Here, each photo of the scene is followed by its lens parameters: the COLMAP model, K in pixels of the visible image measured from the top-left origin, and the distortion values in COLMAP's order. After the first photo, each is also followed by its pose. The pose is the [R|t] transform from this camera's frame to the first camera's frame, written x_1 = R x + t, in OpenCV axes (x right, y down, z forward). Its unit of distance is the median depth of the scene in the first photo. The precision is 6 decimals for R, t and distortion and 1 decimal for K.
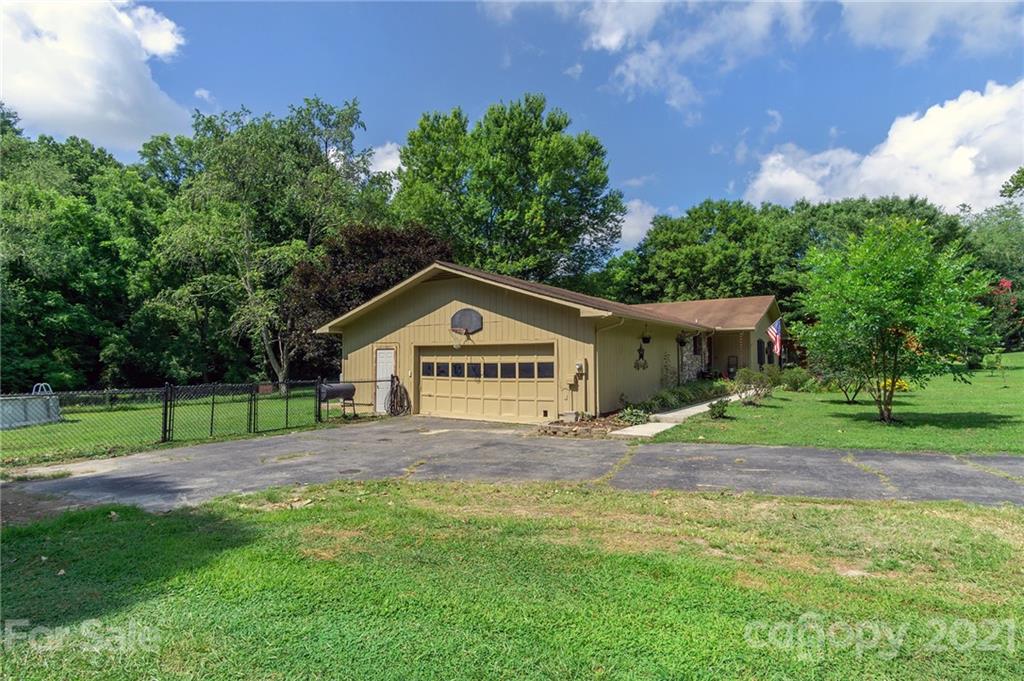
lens RADIAL K [[538.0, 0, 512.0], [0, 538.0, 340.5], [0, 0, 1]] dist [0.000566, -0.000022]
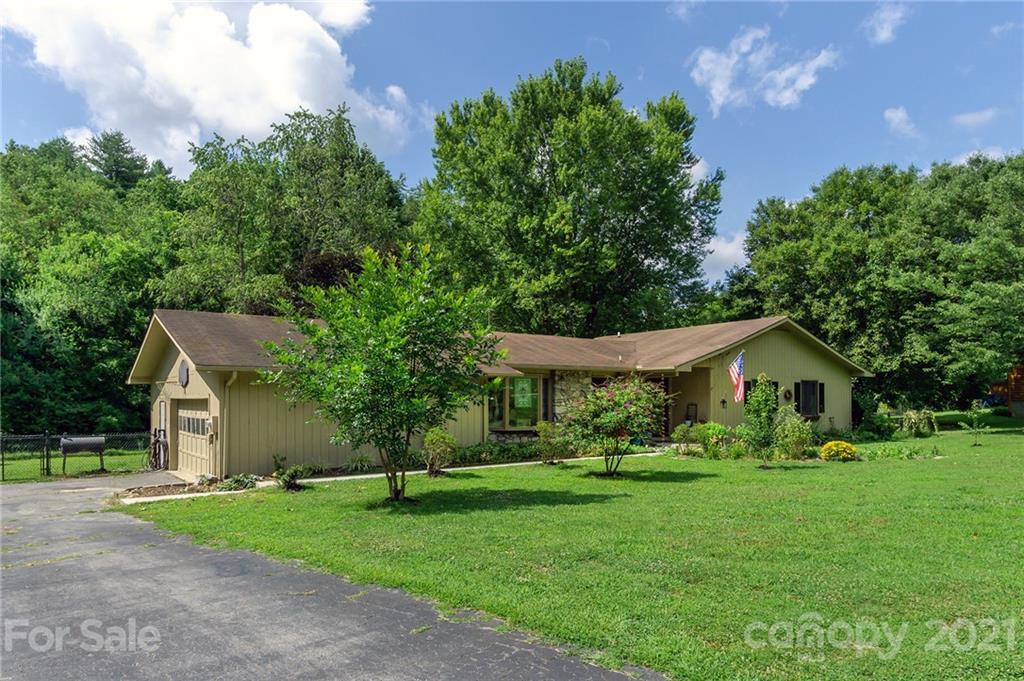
lens RADIAL K [[690.8, 0, 523.2], [0, 690.8, 399.7], [0, 0, 1]] dist [0.004807, 0.000962]
pose [[0.936363, -0.000427, -0.351032, 0.358263], [0.014665, 0.999174, 0.037901, -0.011208], [0.350726, -0.040637, 0.935596, 0.037955]]
